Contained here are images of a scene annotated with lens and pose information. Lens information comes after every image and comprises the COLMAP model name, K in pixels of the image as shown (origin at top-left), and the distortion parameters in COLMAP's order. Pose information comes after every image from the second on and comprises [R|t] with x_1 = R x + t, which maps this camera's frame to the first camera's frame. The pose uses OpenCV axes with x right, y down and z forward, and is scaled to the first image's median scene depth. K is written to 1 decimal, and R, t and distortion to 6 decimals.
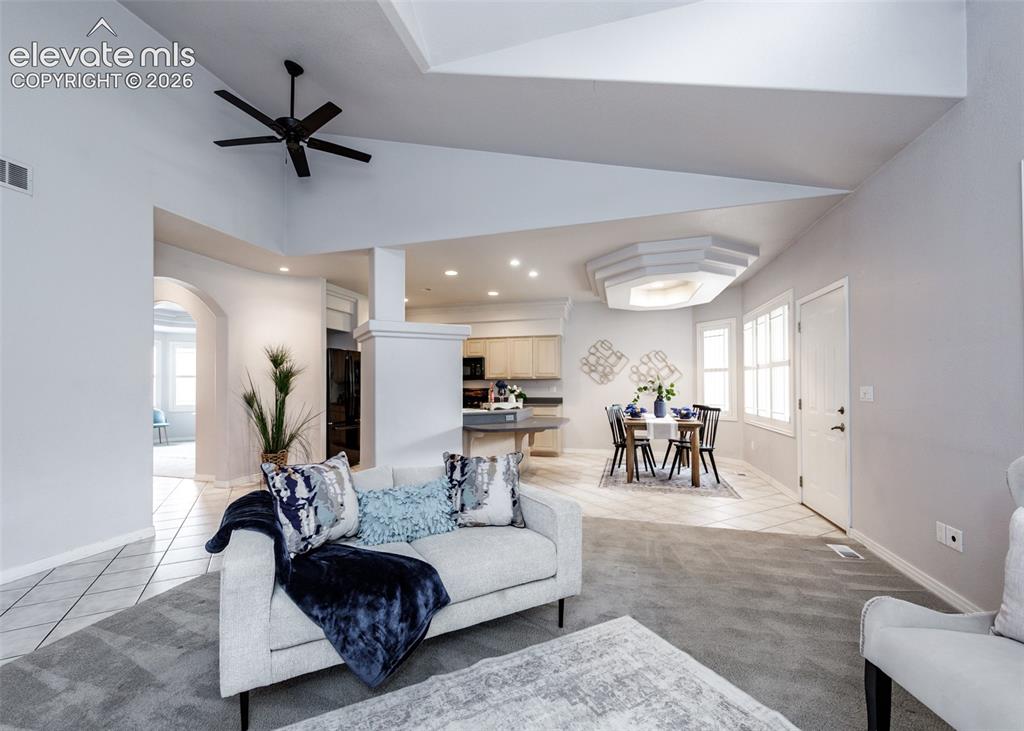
lens RADIAL K [[425.7, 0, 480.7], [0, 425.7, 382.1], [0, 0, 1]] dist [0.000695, 0.000045]
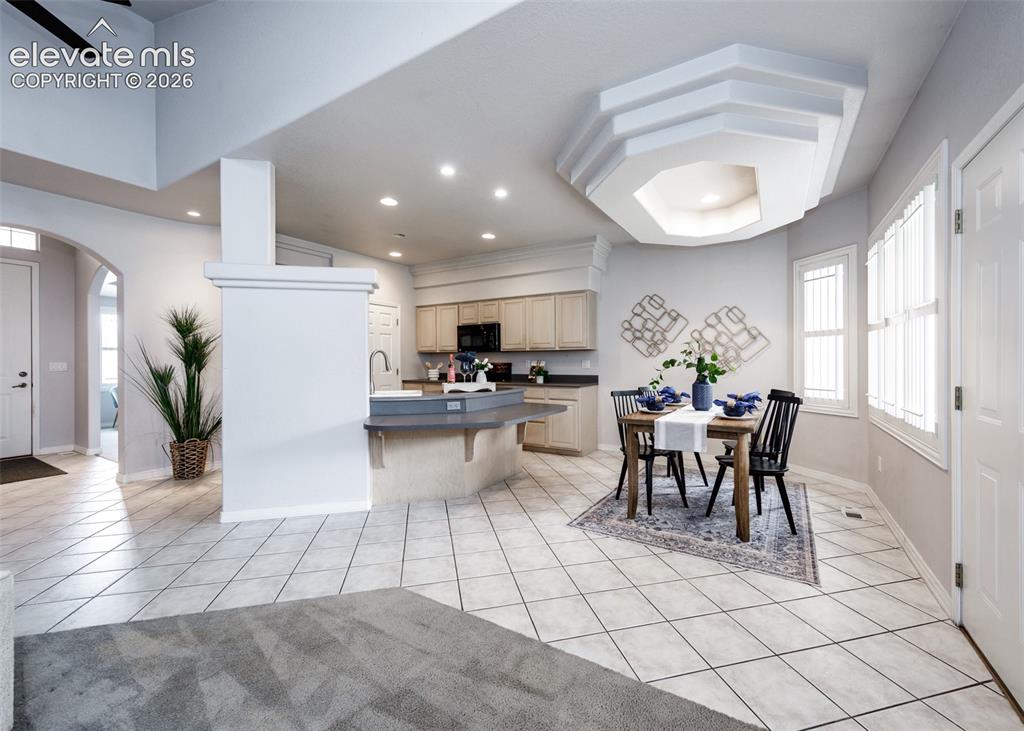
lens RADIAL K [[413.1, 0, 524.9], [0, 413.1, 363.9], [0, 0, 1]] dist [0.000055, 0.000015]
pose [[0.973067, 0.001315, -0.230519, 0.301149], [0.002243, 0.999882, 0.015172, 0.006712], [0.230512, -0.015280, 0.972950, 0.353455]]
